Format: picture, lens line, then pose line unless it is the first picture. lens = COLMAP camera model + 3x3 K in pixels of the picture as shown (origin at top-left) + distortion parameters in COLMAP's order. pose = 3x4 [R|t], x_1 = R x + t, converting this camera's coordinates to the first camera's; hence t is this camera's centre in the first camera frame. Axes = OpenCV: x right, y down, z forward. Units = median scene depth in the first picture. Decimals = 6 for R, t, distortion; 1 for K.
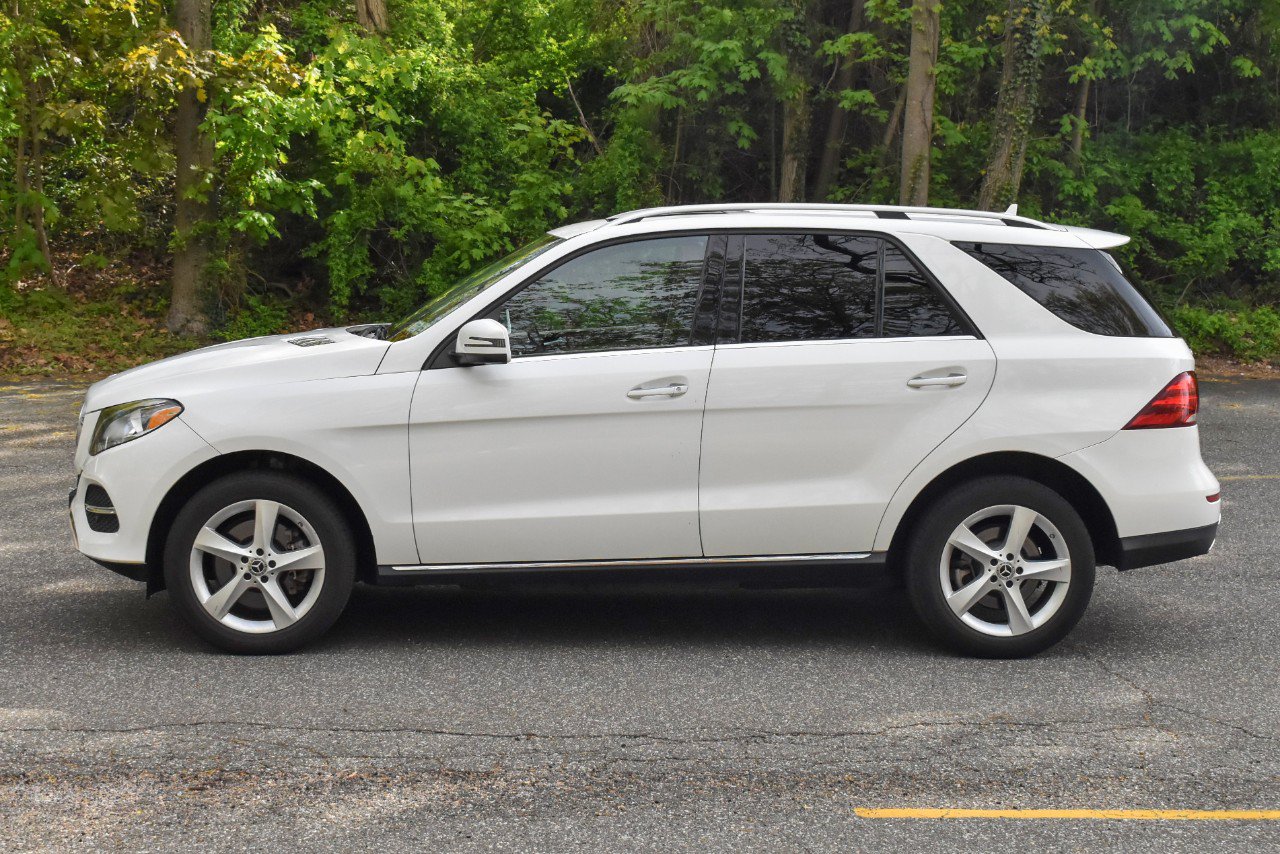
lens RADIAL K [[2202.9, 0, 609.0], [0, 2202.9, 424.0], [0, 0, 1]] dist [-0.041431, 0.146562]
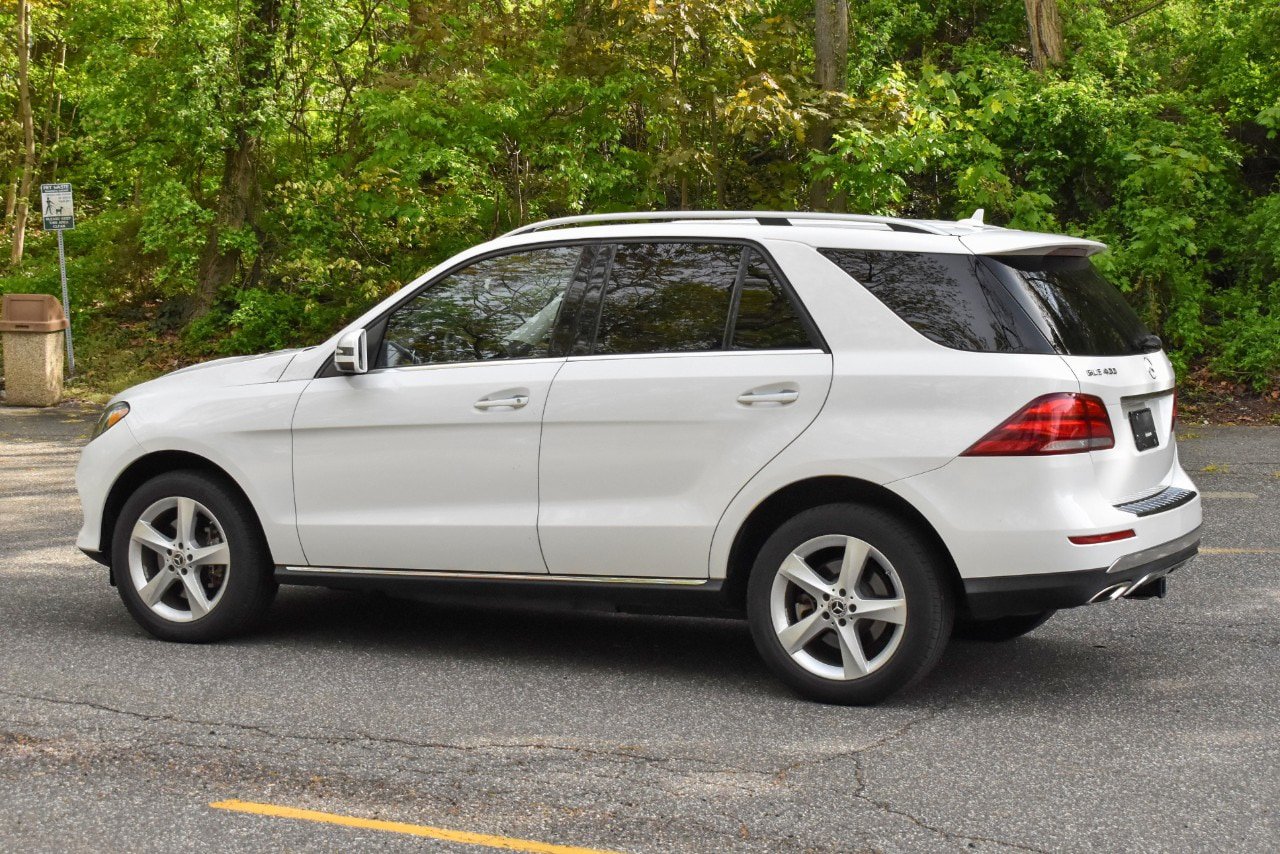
lens RADIAL K [[2295.9, 0, 619.2], [0, 2295.9, 428.7], [0, 0, 1]] dist [-0.038879, 0.032760]
pose [[0.871439, 0.022936, -0.489968, 0.564470], [-0.037435, 0.999103, -0.019812, 0.015049], [0.489074, 0.035607, 0.871515, 0.126473]]
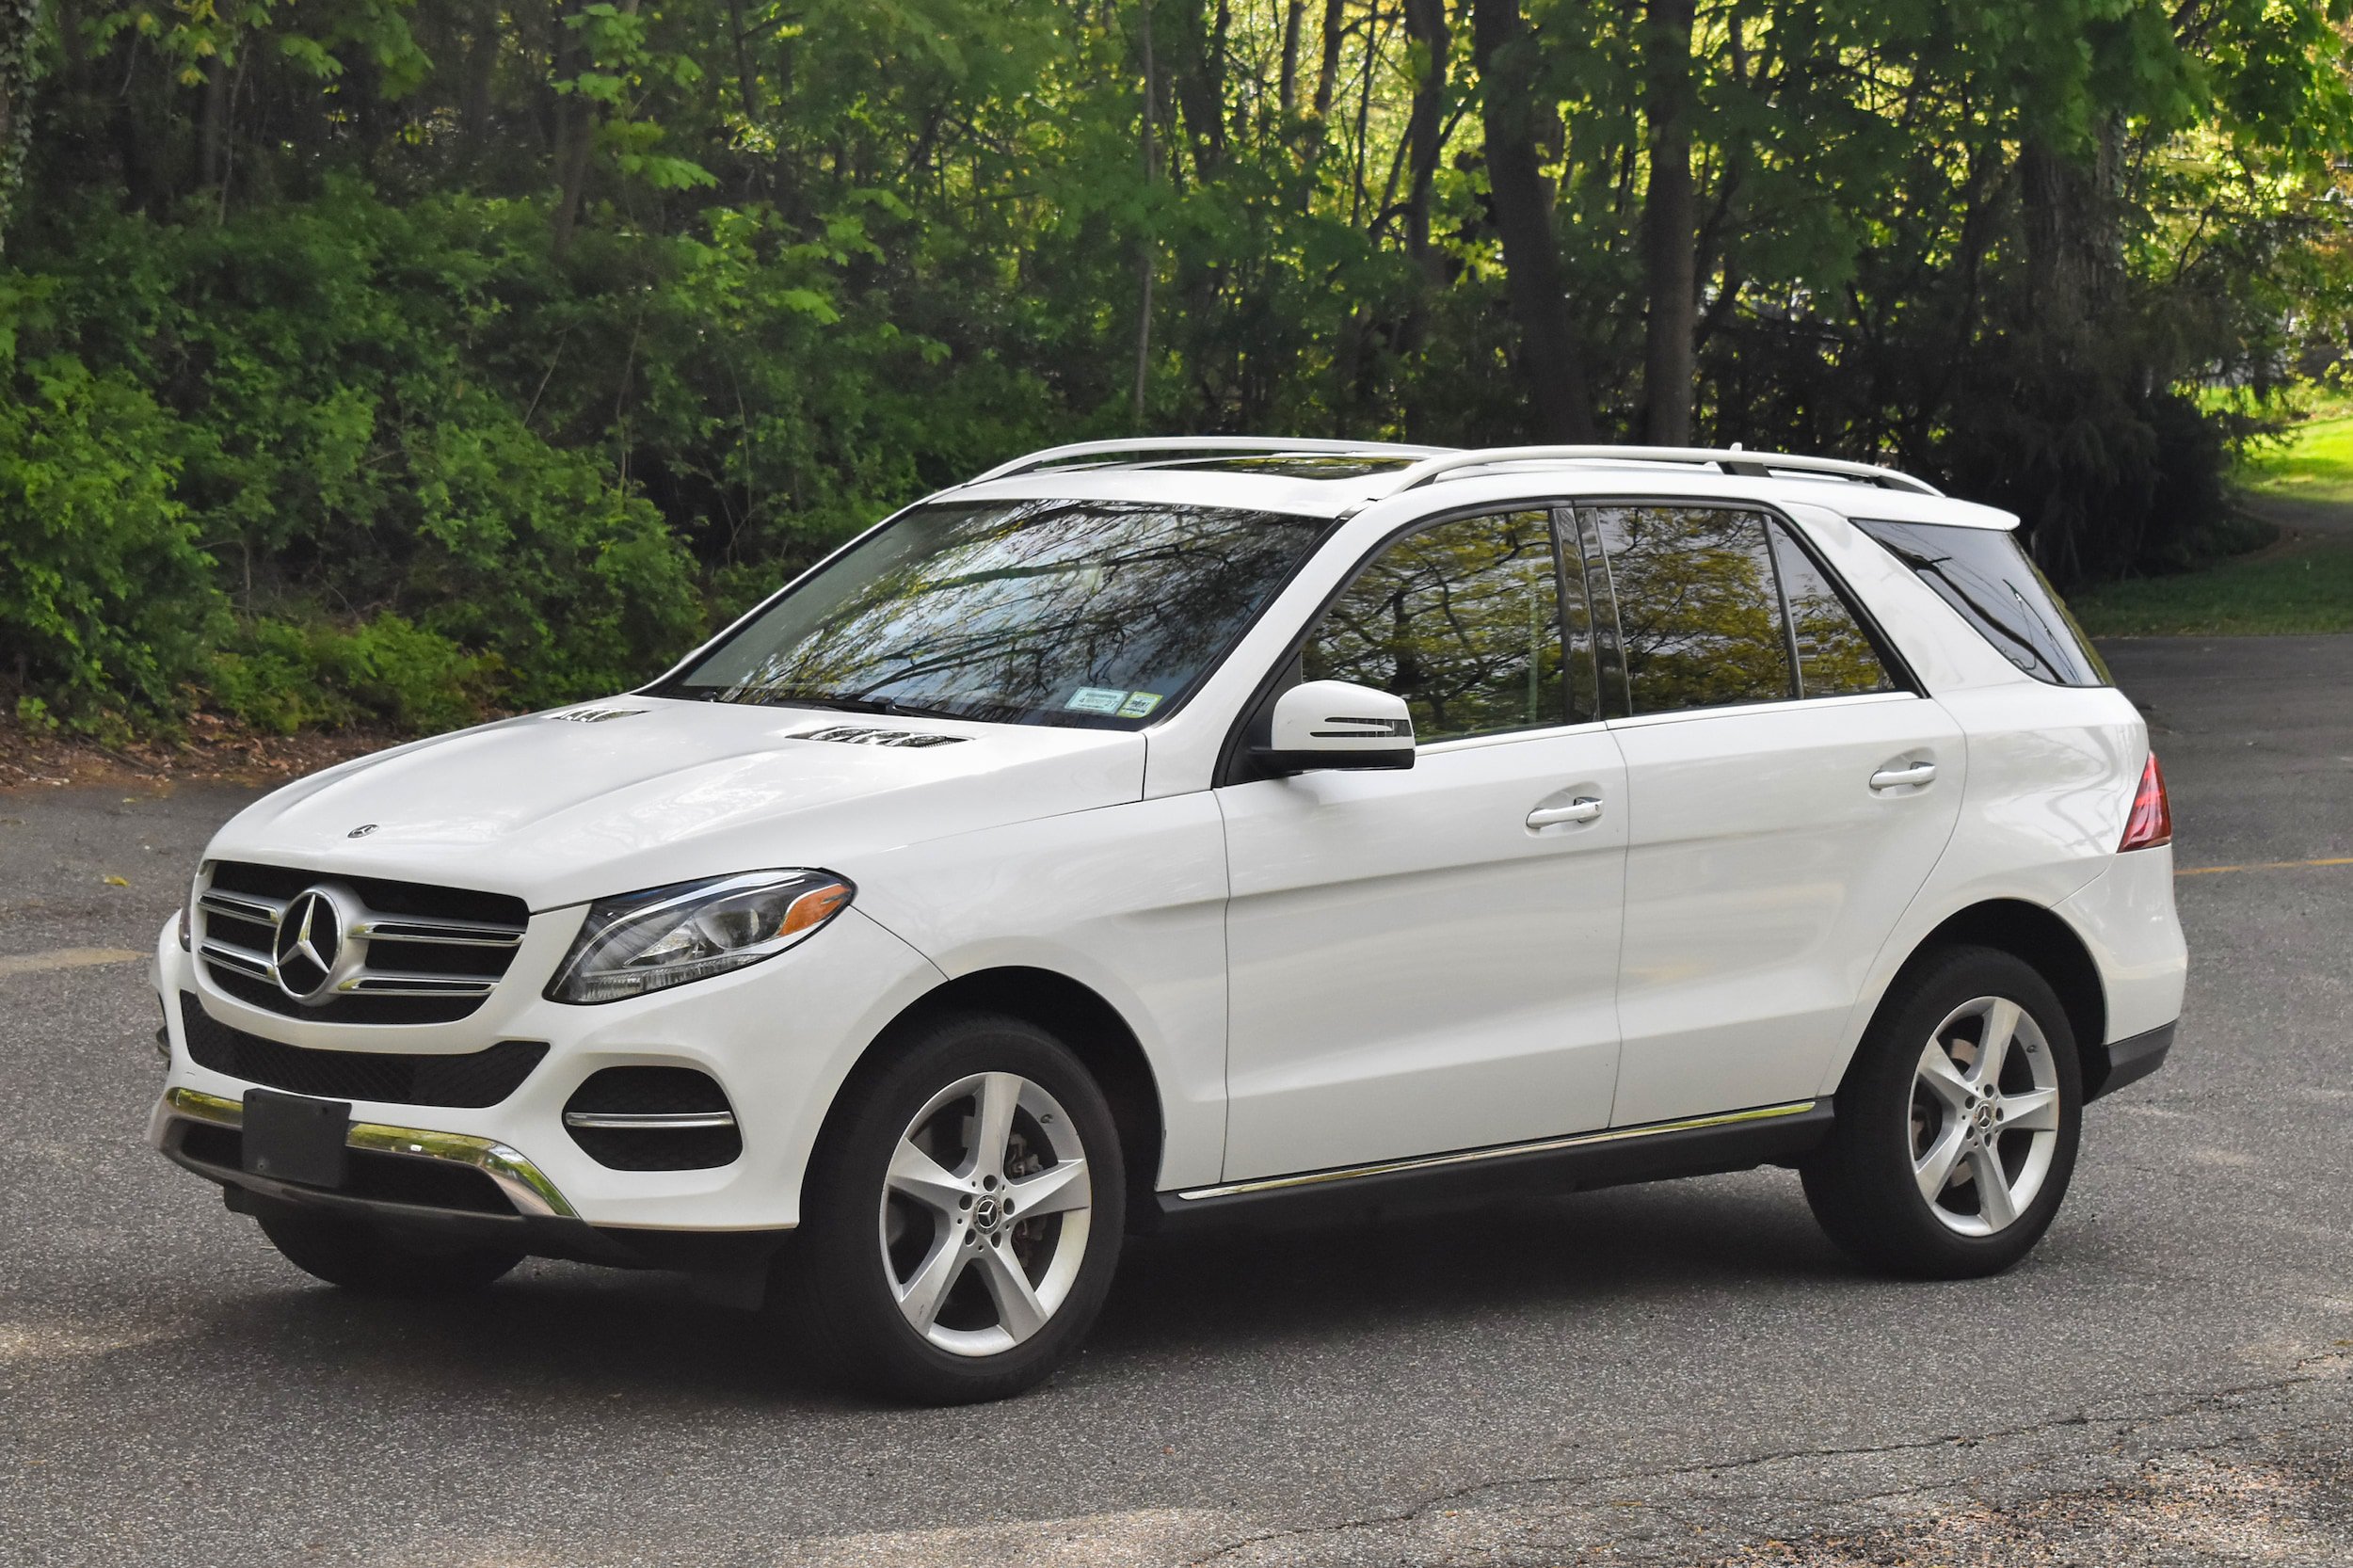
lens RADIAL K [[6028.4, 0, 1176.5], [0, 6028.4, 784.0], [0, 0, 1]] dist [-0.006464, 0.848742]
pose [[0.749173, -0.033101, 0.661547, -0.967479], [0.047238, 0.998877, -0.003516, -0.020699], [-0.660688, 0.033884, 0.749895, -0.001739]]
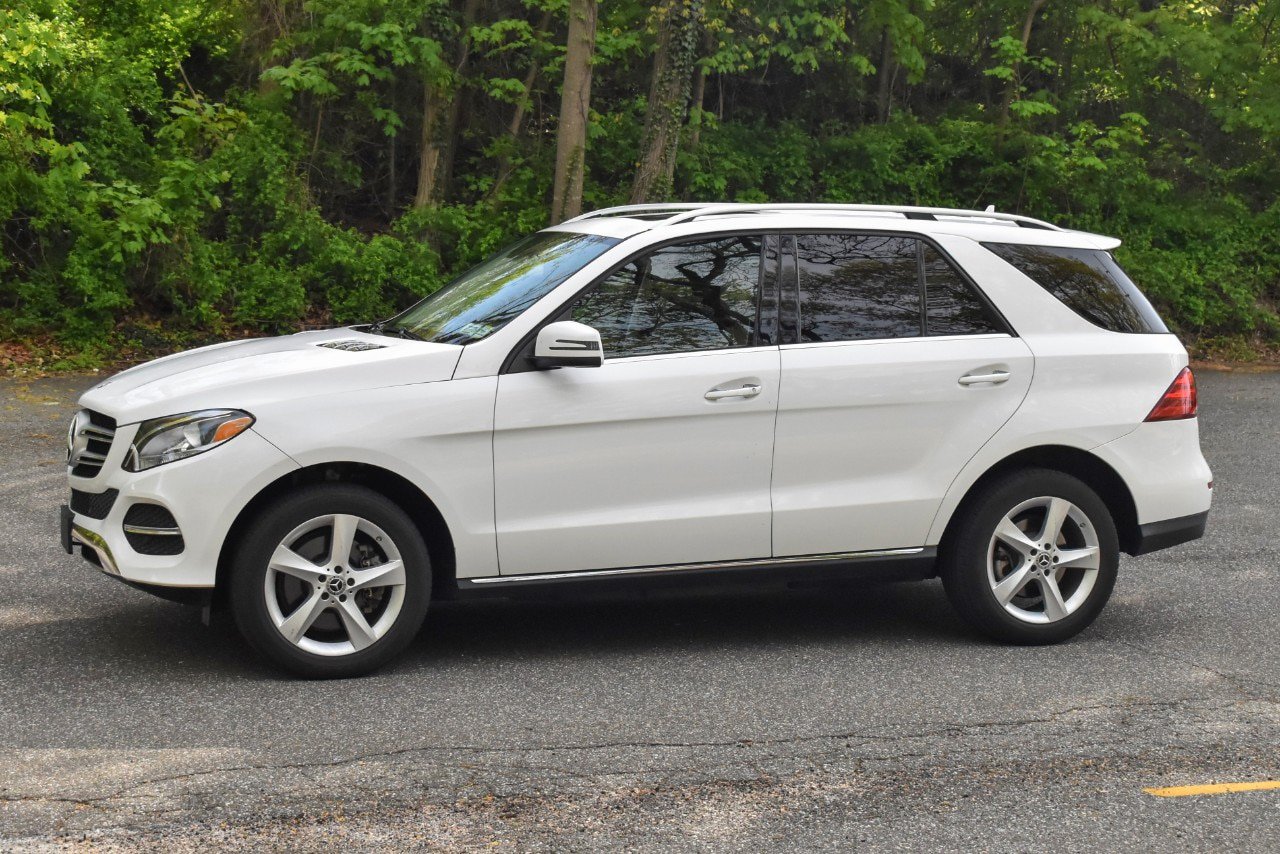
lens RADIAL K [[2312.4, 0, 657.8], [0, 2312.4, 393.5], [0, 0, 1]] dist [-0.018160, 0.024066]
pose [[0.955020, -0.016073, 0.296104, -0.314626], [0.019365, 0.999779, -0.008187, -0.006375], [-0.295907, 0.013553, 0.955120, 0.012496]]
